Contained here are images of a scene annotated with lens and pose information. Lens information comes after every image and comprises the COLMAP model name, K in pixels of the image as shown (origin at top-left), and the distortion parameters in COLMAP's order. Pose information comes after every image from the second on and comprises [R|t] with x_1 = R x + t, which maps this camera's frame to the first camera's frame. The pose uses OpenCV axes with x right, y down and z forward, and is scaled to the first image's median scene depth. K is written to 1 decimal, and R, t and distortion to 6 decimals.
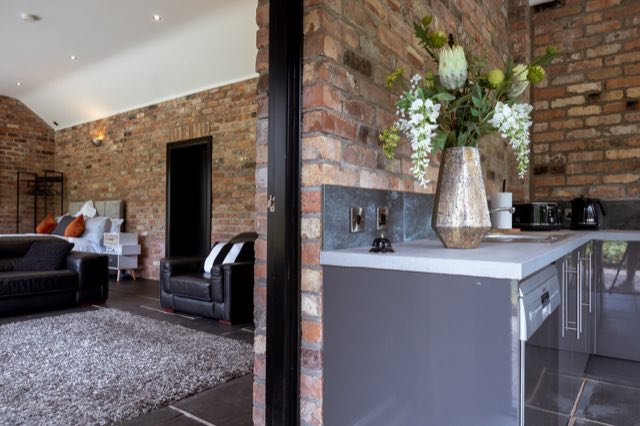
lens RADIAL K [[430.3, 0, 320.7], [0, 430.3, 214.5], [0, 0, 1]] dist [-0.005555, -0.005020]
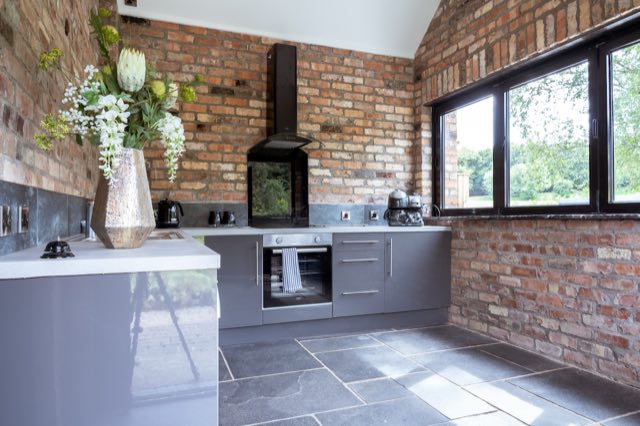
lens RADIAL K [[430.3, 0, 319.1], [0, 430.3, 213.4], [0, 0, 1]] dist [-0.005555, -0.005020]
pose [[0.531019, 0.004956, 0.847346, -0.240748], [-0.002643, 0.999988, -0.004192, 0.000005], [-0.847356, -0.000014, 0.531025, 0.064851]]
